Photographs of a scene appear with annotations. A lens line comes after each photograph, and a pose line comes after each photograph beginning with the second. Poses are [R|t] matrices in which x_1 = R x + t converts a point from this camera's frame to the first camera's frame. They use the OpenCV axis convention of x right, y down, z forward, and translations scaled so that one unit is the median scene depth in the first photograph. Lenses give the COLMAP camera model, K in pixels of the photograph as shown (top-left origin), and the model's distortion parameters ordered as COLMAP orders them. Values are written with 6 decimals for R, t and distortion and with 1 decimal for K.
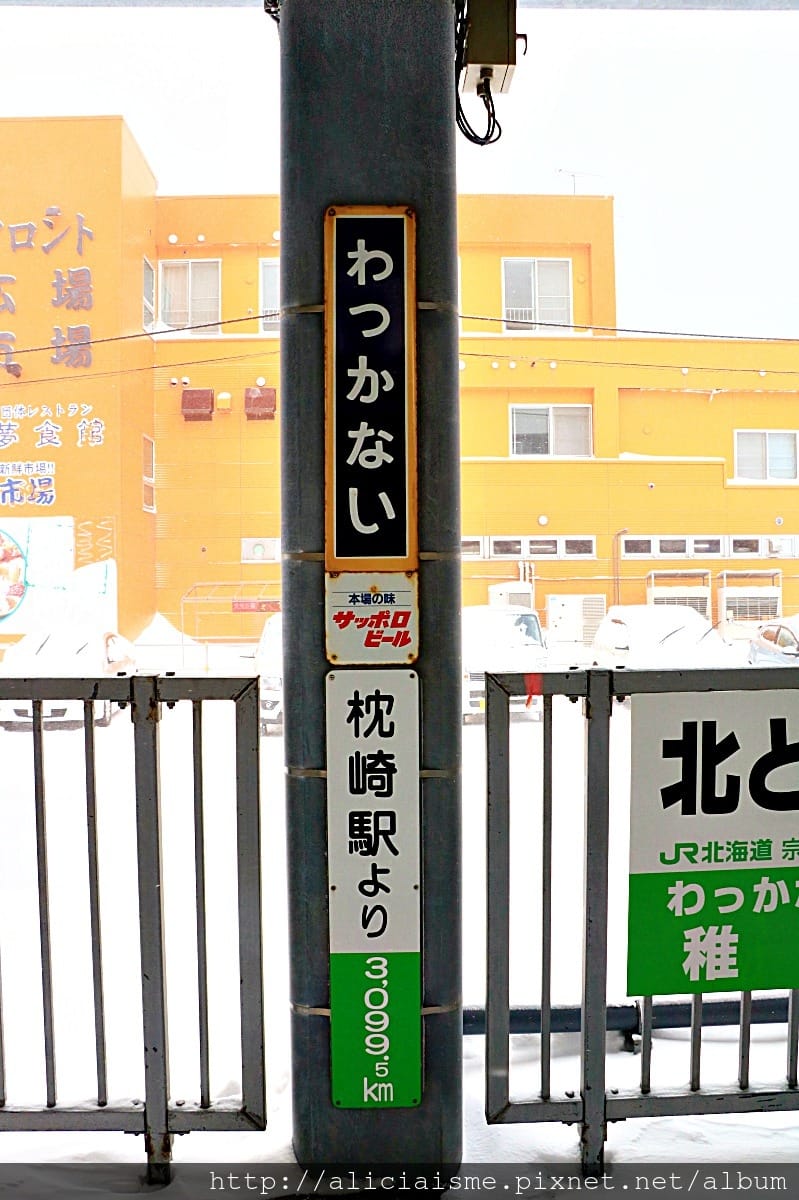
lens RADIAL K [[976.9, 0, 395.2], [0, 976.9, 593.9], [0, 0, 1]] dist [-0.134252, 0.083010]
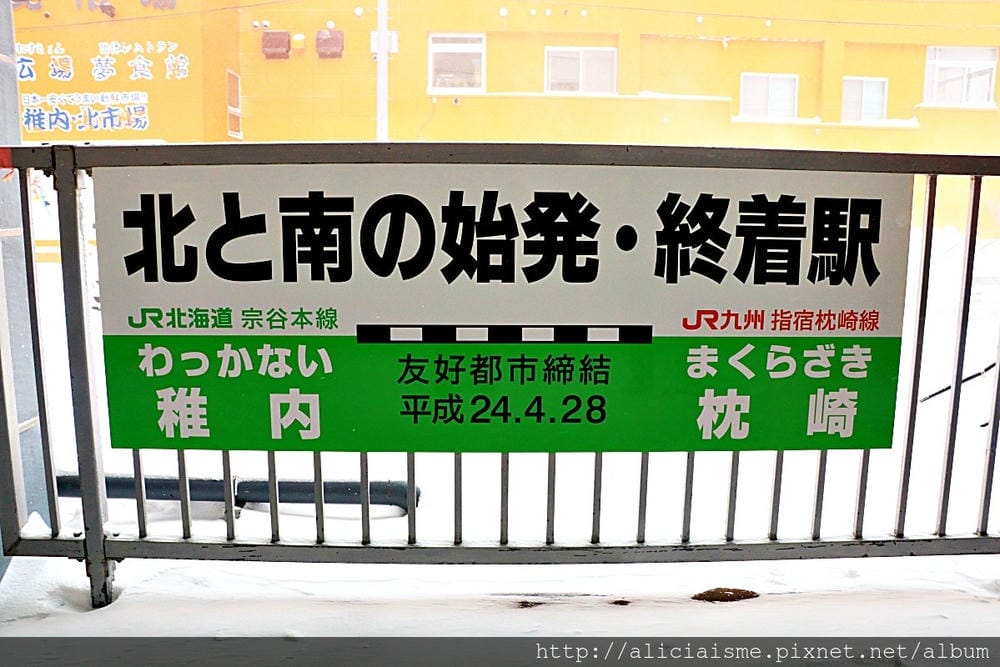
lens RADIAL K [[814.1, 0, 508.2], [0, 814.1, 334.6], [0, 0, 1]] dist [-0.134252, 0.083010]
pose [[0.999771, 0.019918, -0.007832, 0.711867], [-0.018736, 0.991391, 0.129588, 0.164883], [0.010345, -0.129412, 0.991537, 0.110075]]
